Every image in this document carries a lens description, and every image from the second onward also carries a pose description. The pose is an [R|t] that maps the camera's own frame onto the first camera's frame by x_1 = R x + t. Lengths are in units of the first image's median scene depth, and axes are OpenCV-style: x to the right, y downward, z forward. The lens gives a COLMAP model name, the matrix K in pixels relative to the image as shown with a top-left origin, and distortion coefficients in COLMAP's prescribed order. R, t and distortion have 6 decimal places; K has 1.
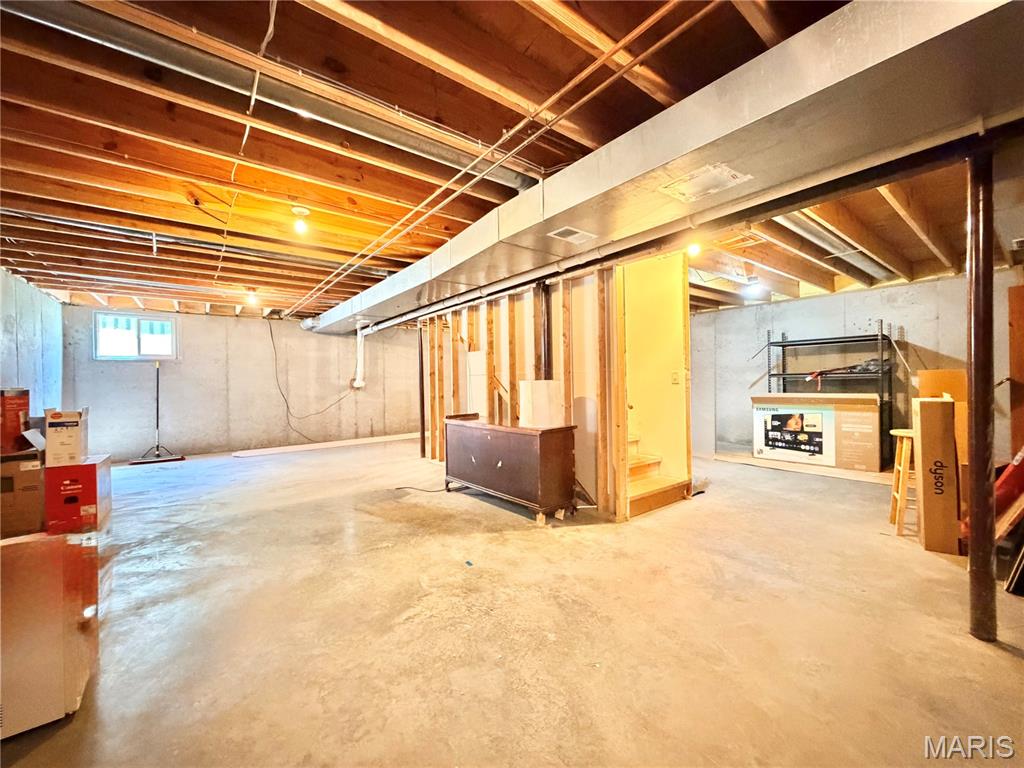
lens RADIAL K [[409.7, 0, 513.6], [0, 409.7, 387.8], [0, 0, 1]] dist [-0.000730, -0.000116]
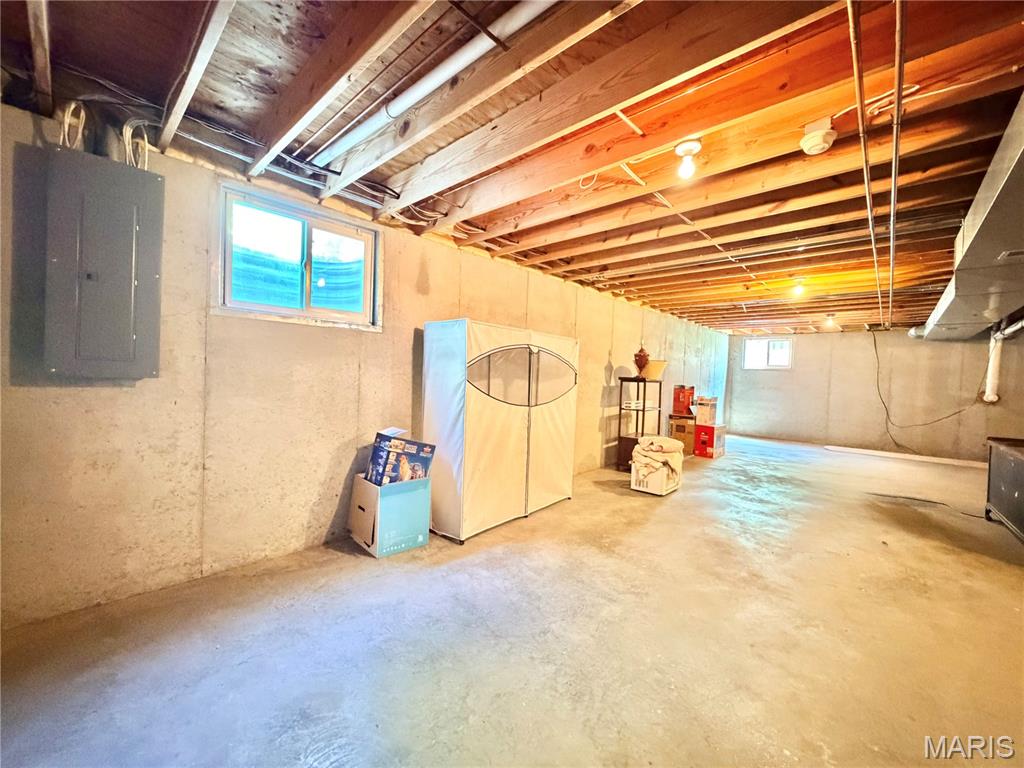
lens RADIAL K [[409.7, 0, 507.4], [0, 409.7, 382.0], [0, 0, 1]] dist [-0.000730, -0.000116]
pose [[0.162961, 0.039032, -0.985860, 0.386169], [-0.057205, 0.997910, 0.030053, -0.013547], [0.984973, 0.051499, 0.164854, -0.151988]]
